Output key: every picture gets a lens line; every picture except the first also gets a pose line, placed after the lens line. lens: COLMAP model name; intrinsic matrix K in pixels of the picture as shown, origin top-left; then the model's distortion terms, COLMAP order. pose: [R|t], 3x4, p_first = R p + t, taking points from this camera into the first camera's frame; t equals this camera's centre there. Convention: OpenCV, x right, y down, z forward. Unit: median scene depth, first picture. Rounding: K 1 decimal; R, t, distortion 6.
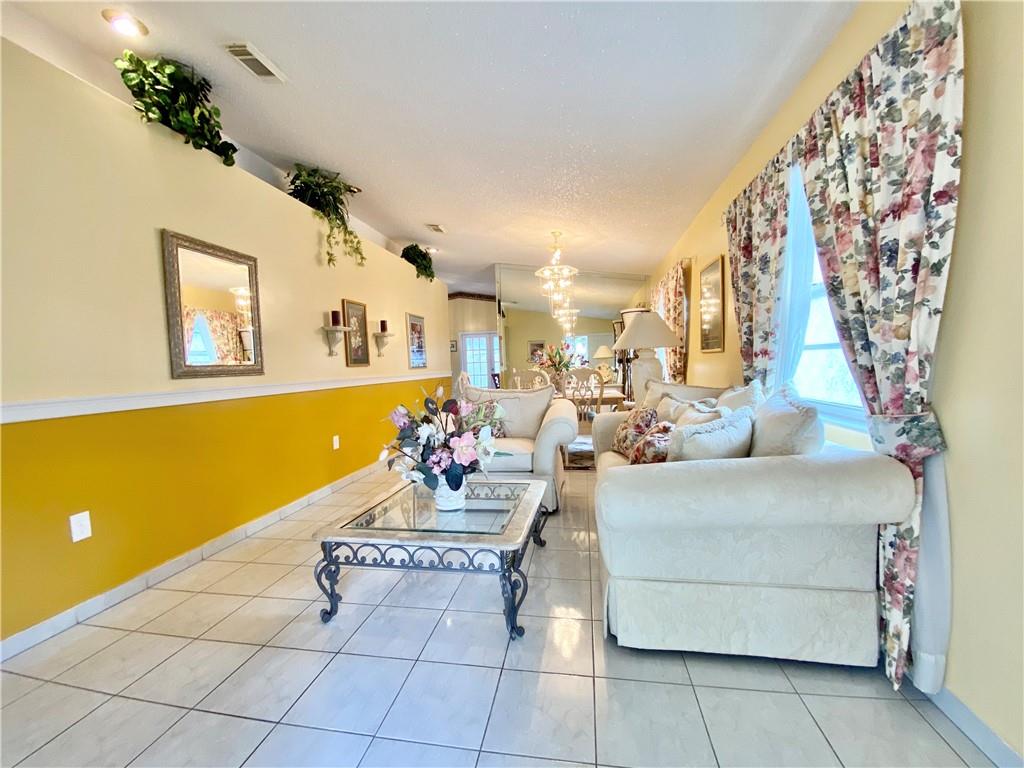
lens RADIAL K [[420.0, 0, 506.0], [0, 420.0, 385.5], [0, 0, 1]] dist [0.002047, -0.003147]
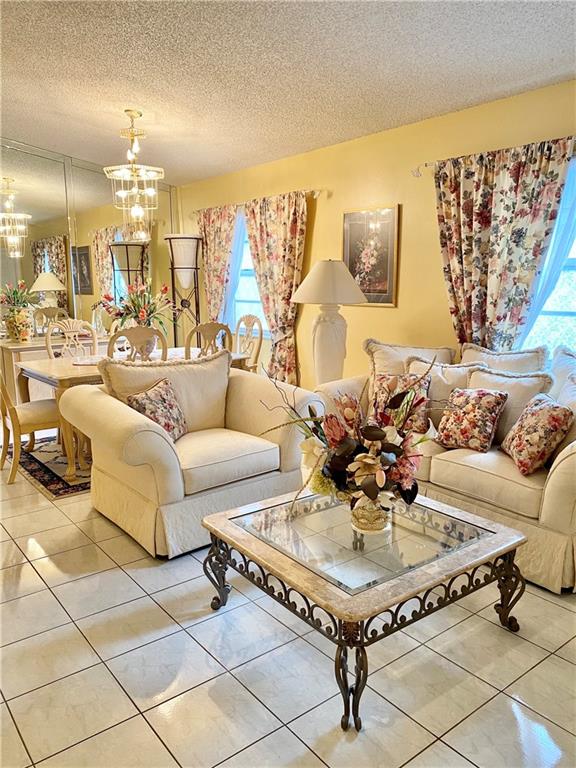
lens RADIAL K [[595.4, 0, 284.5], [0, 595.4, 379.9], [0, 0, 1]] dist [-0.005174, 0.008292]
pose [[0.676802, -0.086107, 0.731112, -1.002737], [0.013788, 0.994444, 0.104357, -0.093000], [-0.736036, -0.060548, 0.674229, 0.393125]]
